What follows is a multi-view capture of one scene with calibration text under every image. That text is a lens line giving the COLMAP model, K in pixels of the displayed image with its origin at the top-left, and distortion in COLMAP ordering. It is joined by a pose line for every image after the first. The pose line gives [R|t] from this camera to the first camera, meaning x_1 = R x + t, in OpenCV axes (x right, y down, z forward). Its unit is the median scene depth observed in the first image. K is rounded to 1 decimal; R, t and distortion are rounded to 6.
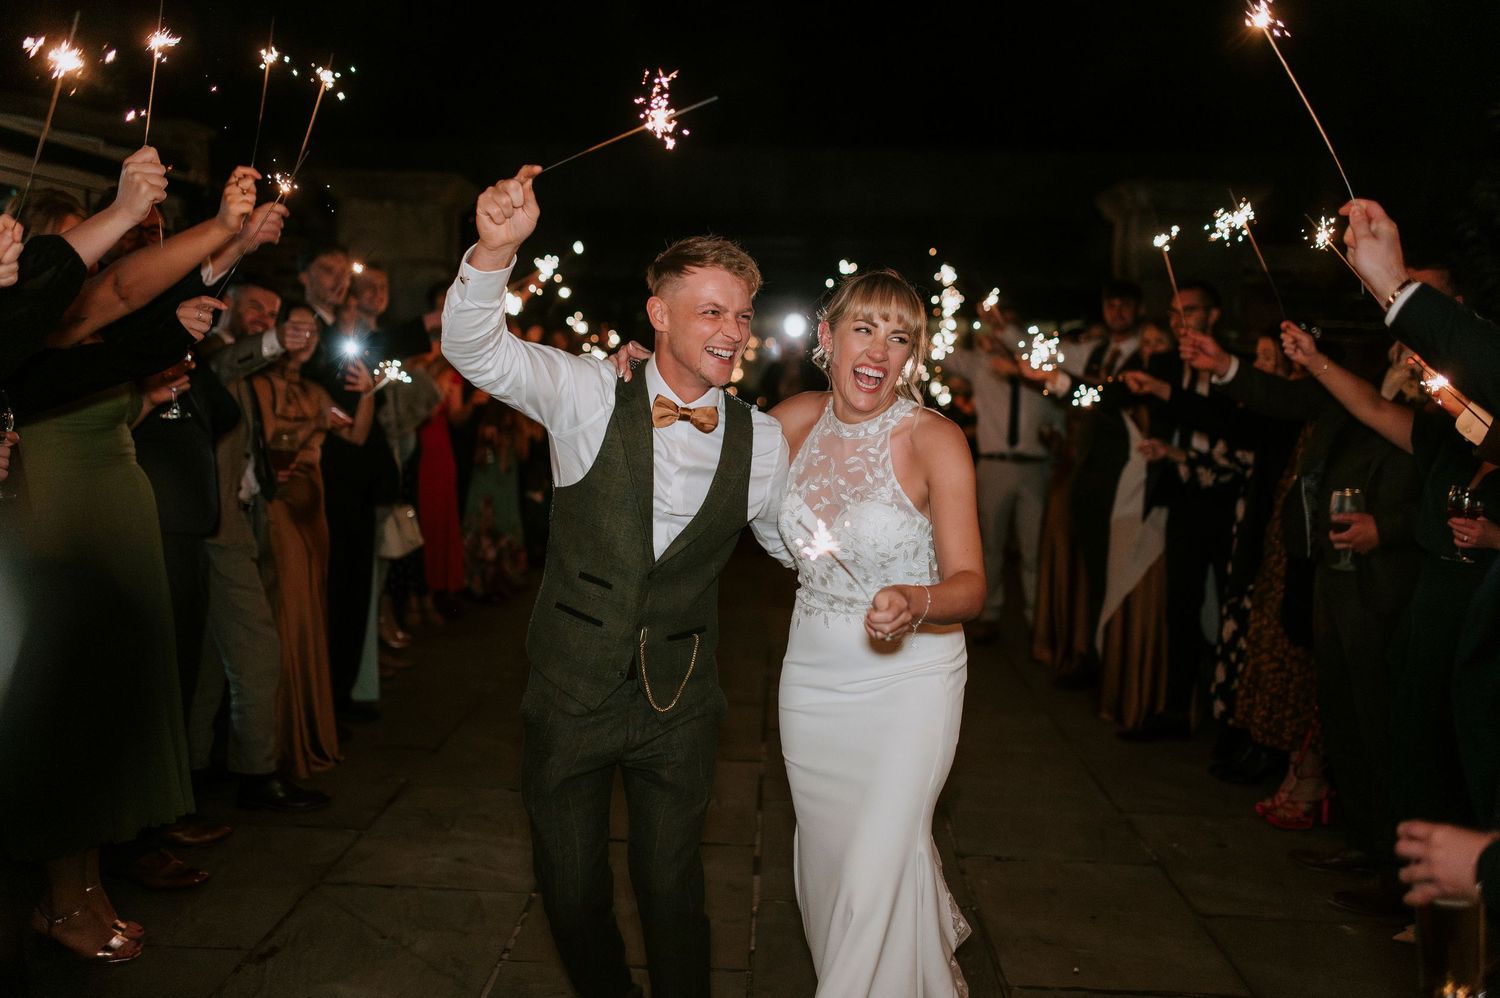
lens RADIAL K [[1503.7, 0, 750.0], [0, 1503.7, 499.0], [0, 0, 1]] dist [-0.010415, 0.003994]
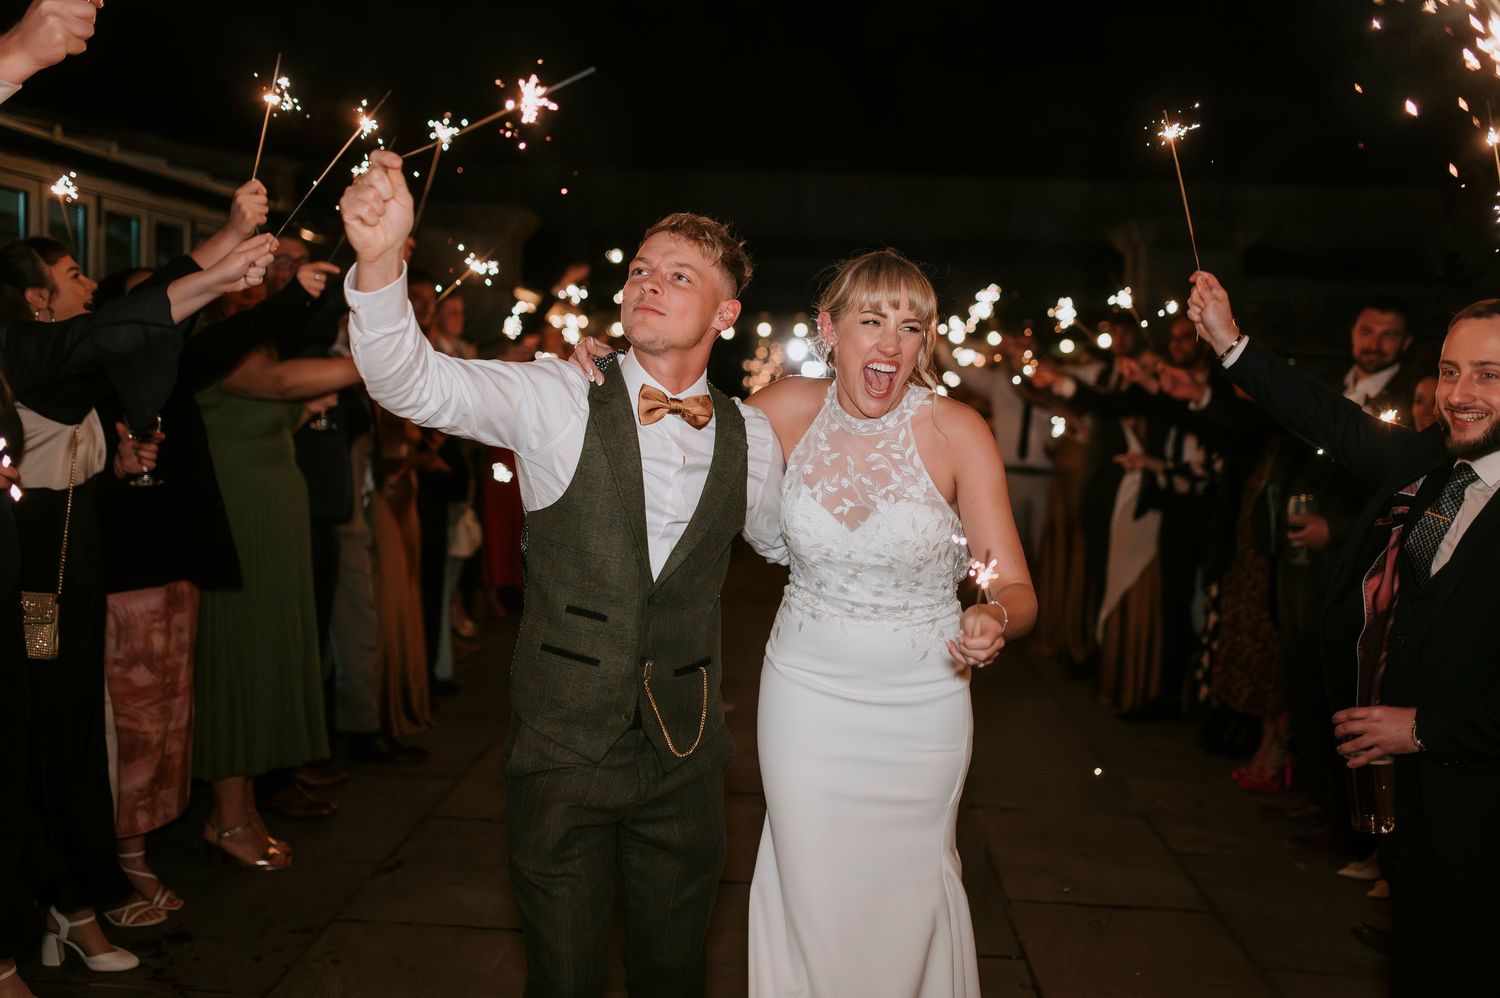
lens RADIAL K [[1490.1, 0, 691.1], [0, 1490.1, 504.3], [0, 0, 1]] dist [0.094843, -0.000339]
pose [[0.998304, 0.015842, -0.056012, -0.015094], [-0.016285, 0.999839, -0.007472, 0.012719], [0.055884, 0.008371, 0.998402, -0.170386]]
